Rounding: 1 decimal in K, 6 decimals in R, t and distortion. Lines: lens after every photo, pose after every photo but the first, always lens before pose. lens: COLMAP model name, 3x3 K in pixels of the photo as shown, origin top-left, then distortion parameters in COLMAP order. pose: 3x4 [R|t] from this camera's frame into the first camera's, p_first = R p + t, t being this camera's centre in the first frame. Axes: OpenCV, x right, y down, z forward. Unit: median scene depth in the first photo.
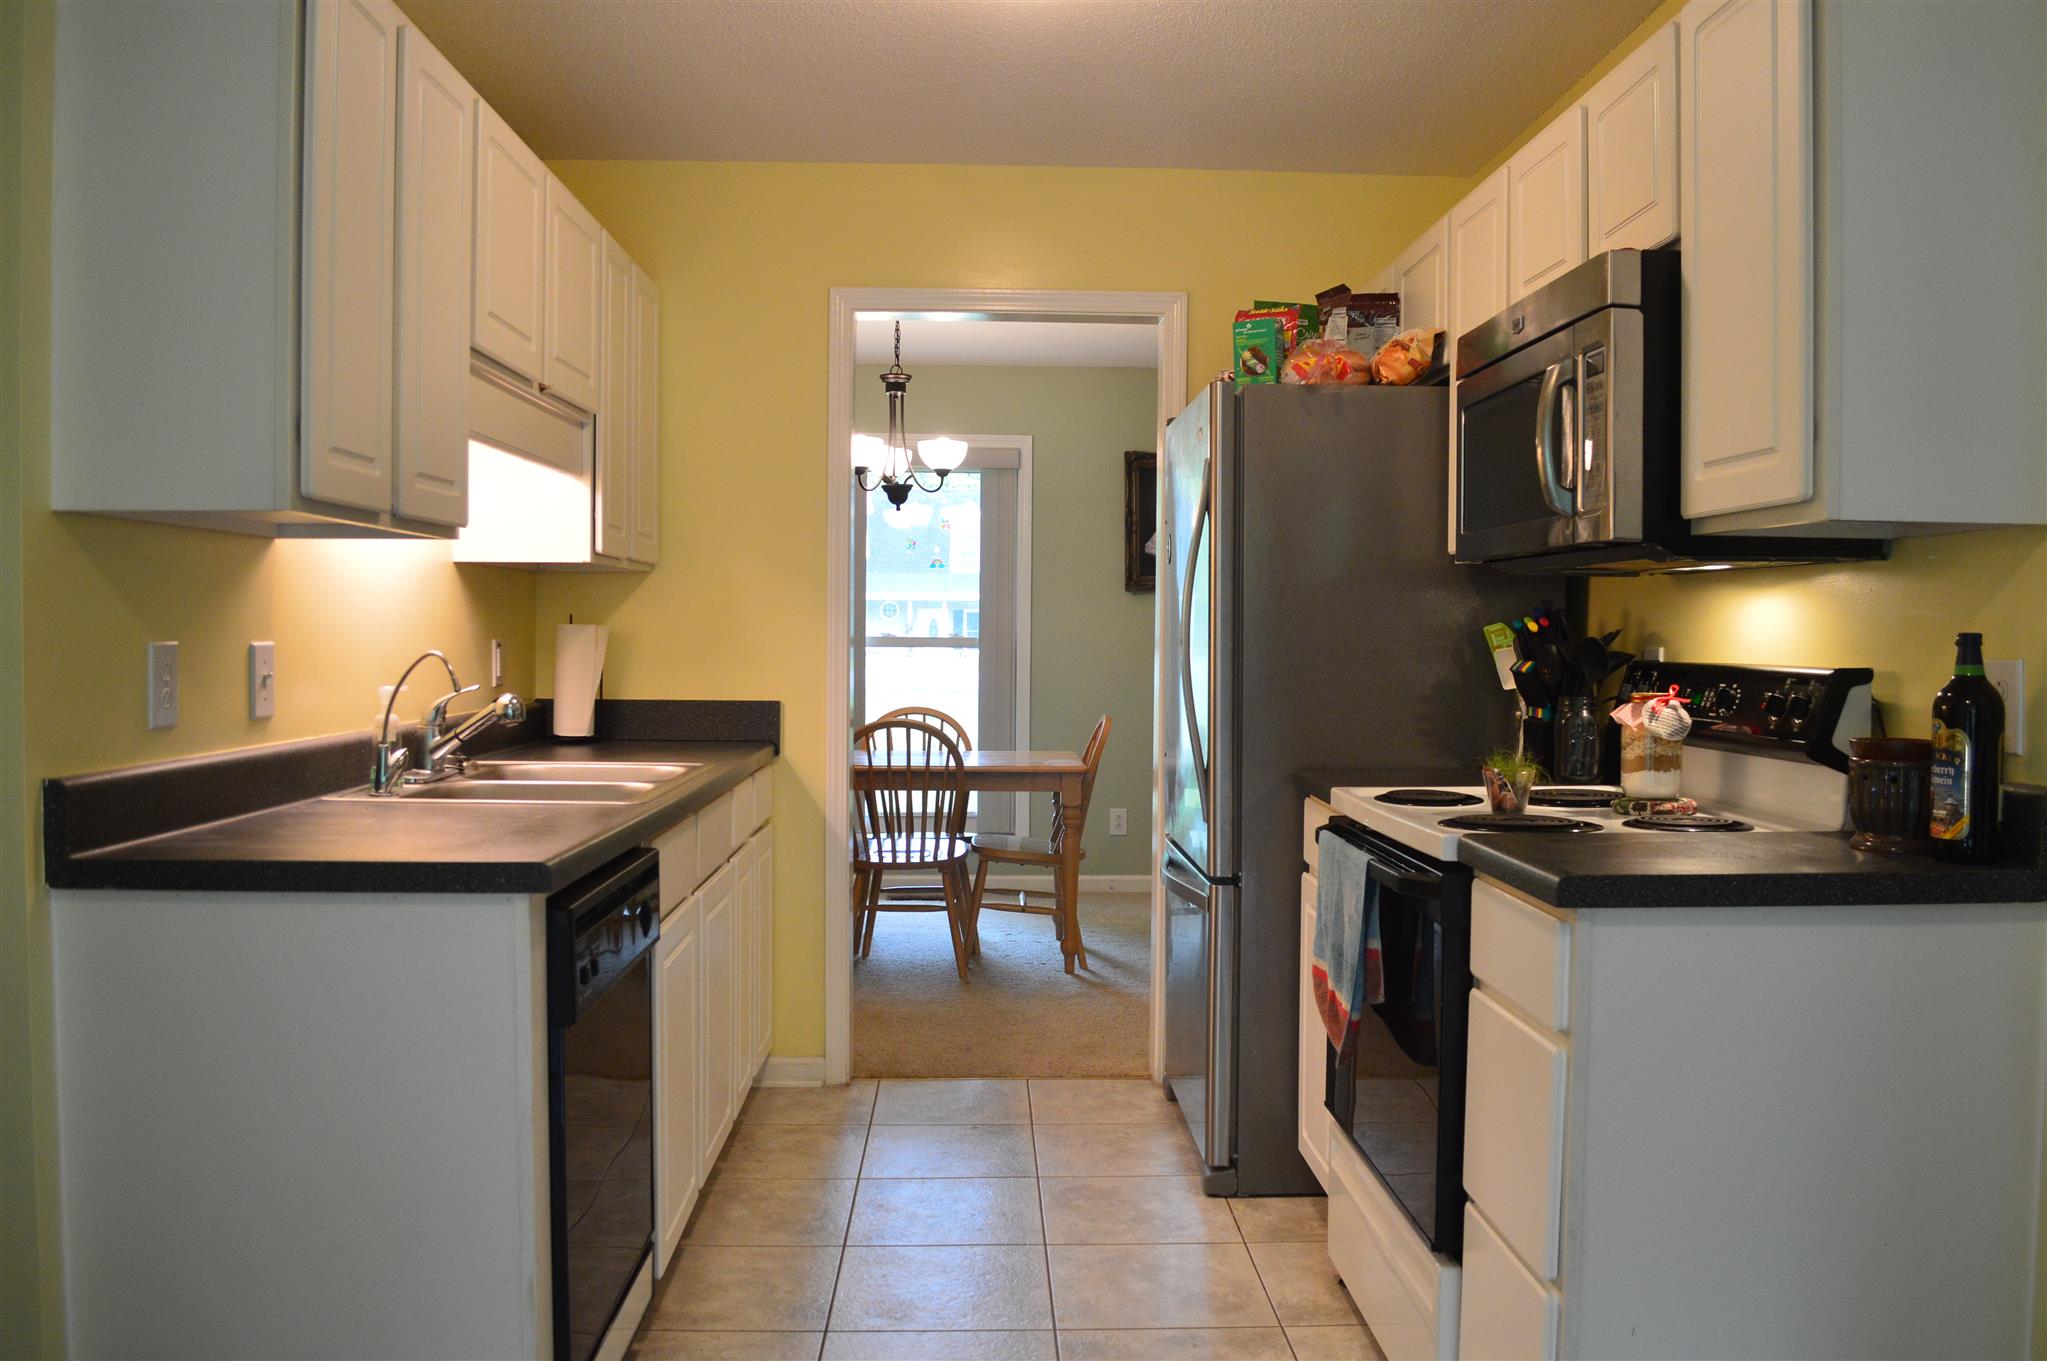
lens RADIAL K [[1641.1, 0, 1043.7], [0, 1641.1, 680.3], [0, 0, 1]] dist [-0.077861, 0.007698]
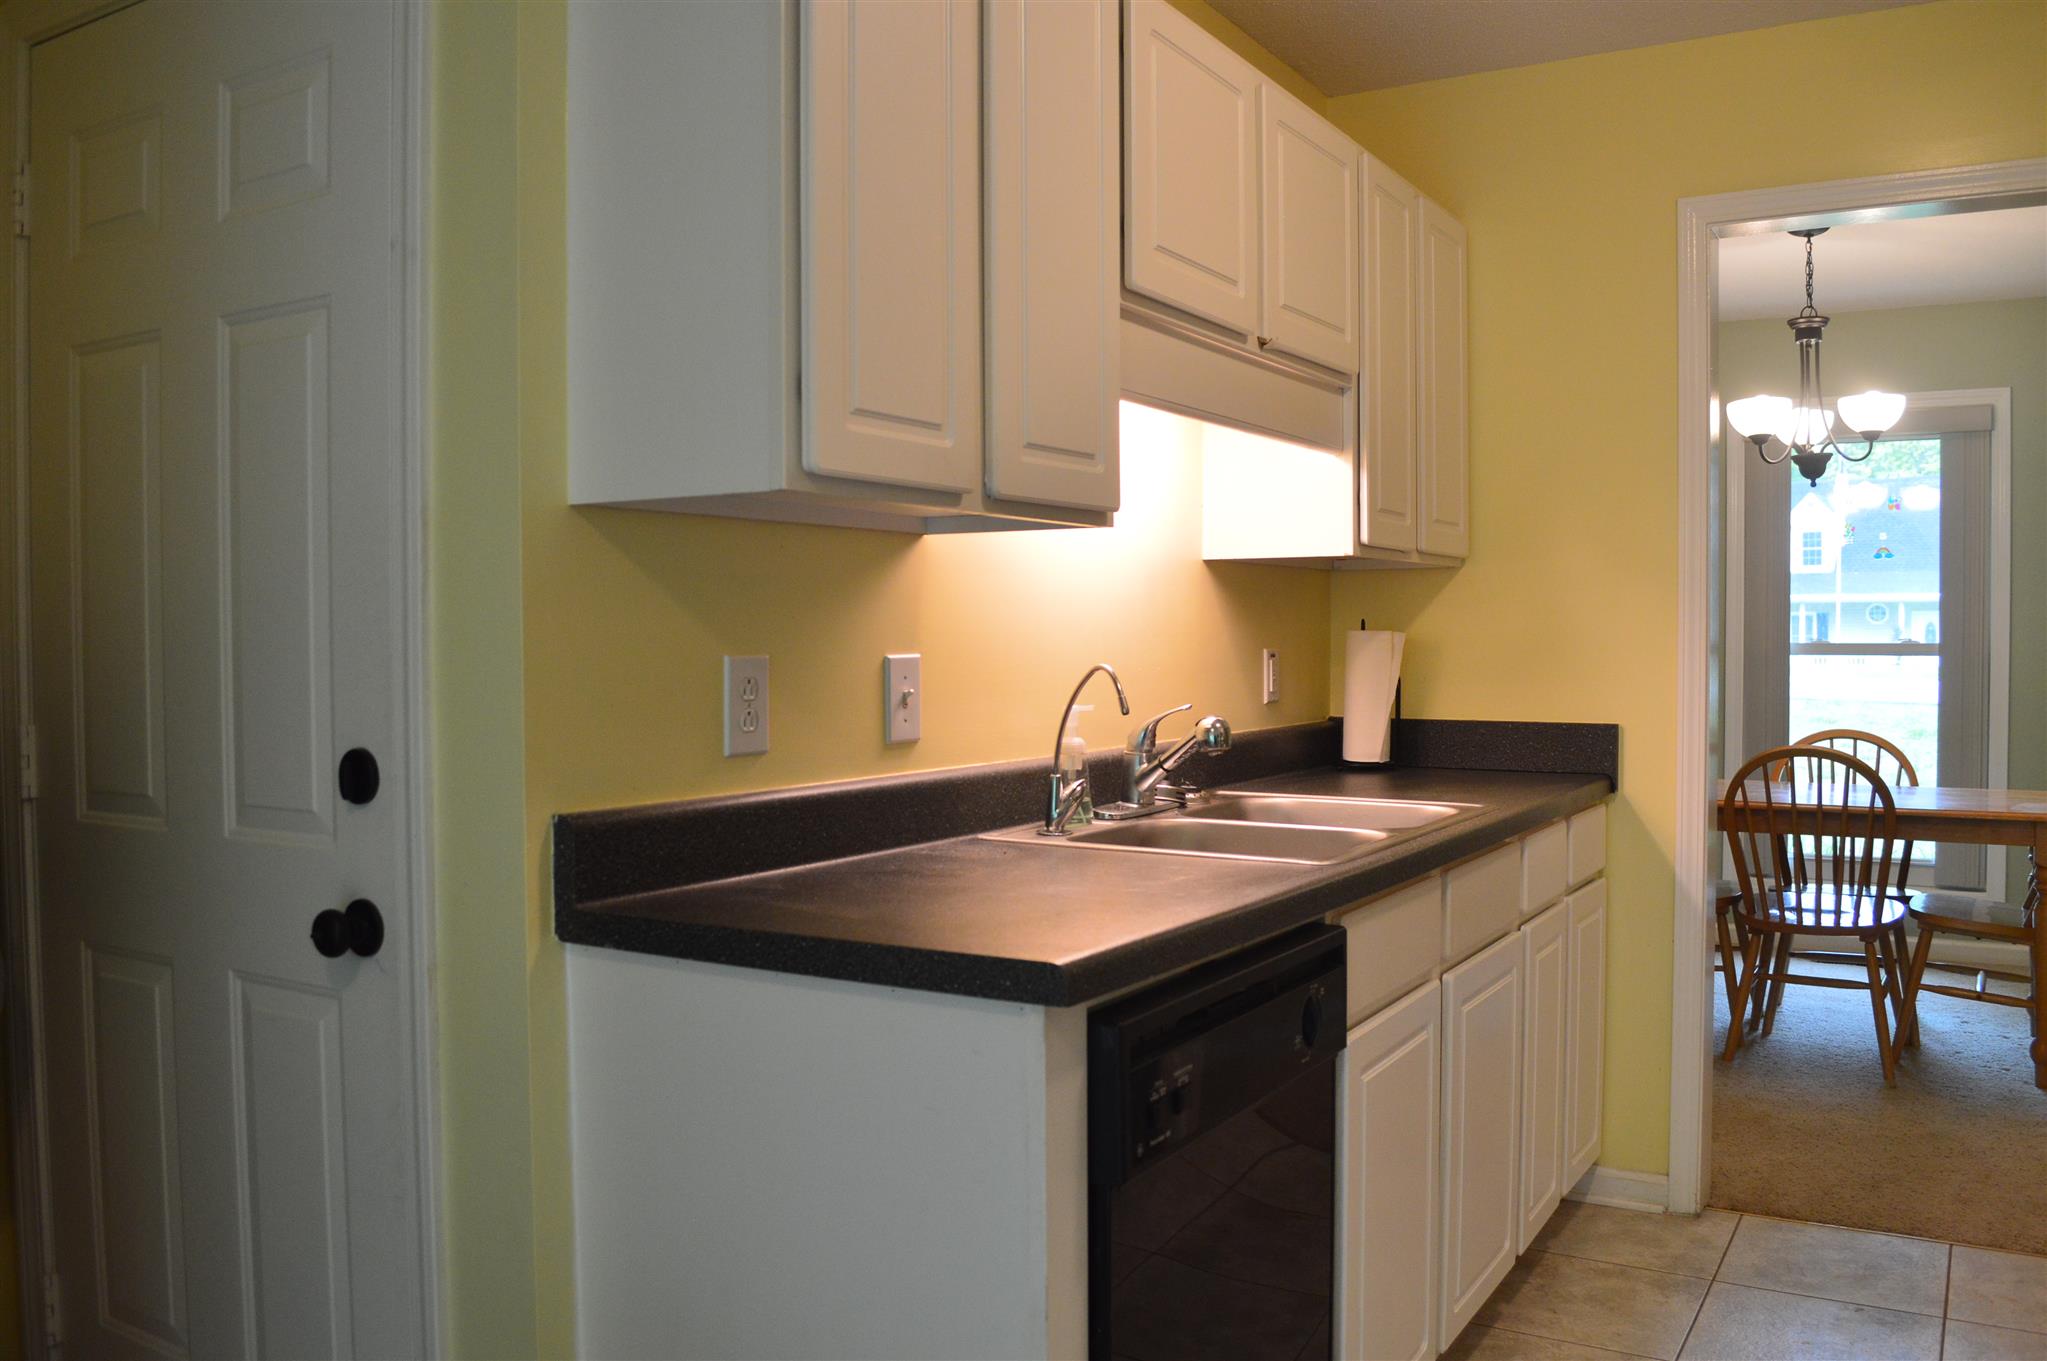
lens RADIAL K [[1641.1, 0, 1043.7], [0, 1641.1, 680.3], [0, 0, 1]] dist [-0.077861, 0.007698]
pose [[0.839060, 0.004518, -0.544020, 0.038514], [-0.007065, 0.999972, -0.002592, -0.005278], [0.543993, 0.006018, 0.839068, 0.199011]]
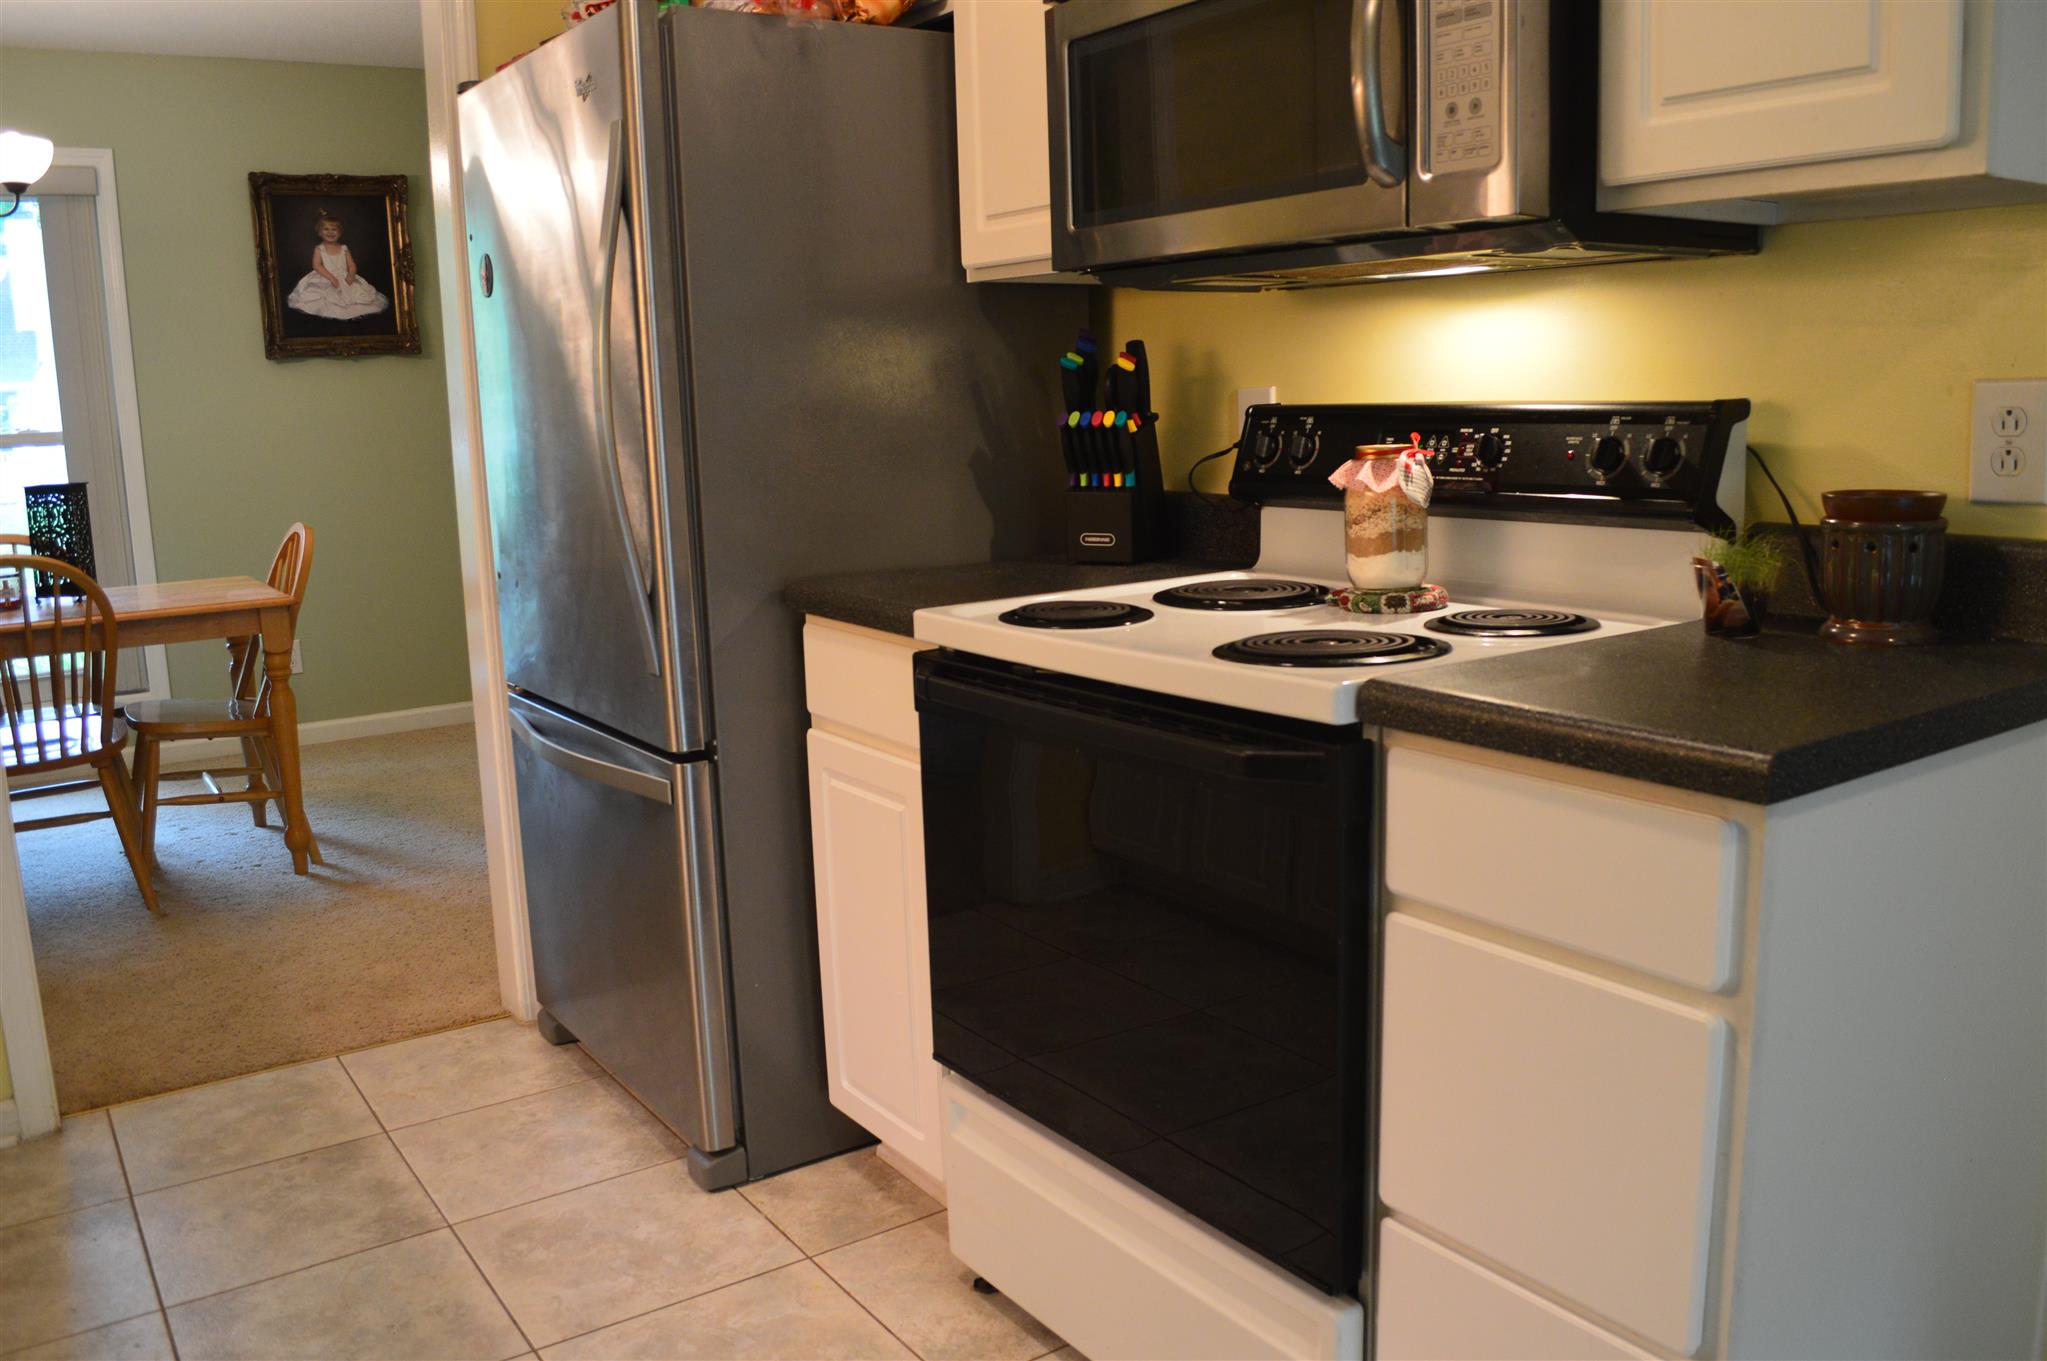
lens RADIAL K [[1641.1, 0, 1043.7], [0, 1641.1, 680.3], [0, 0, 1]] dist [-0.077861, 0.007698]
pose [[0.843458, -0.124917, 0.522470, -0.106389], [0.051005, 0.986816, 0.153597, -0.005811], [-0.534769, -0.102904, 0.838709, 0.309444]]
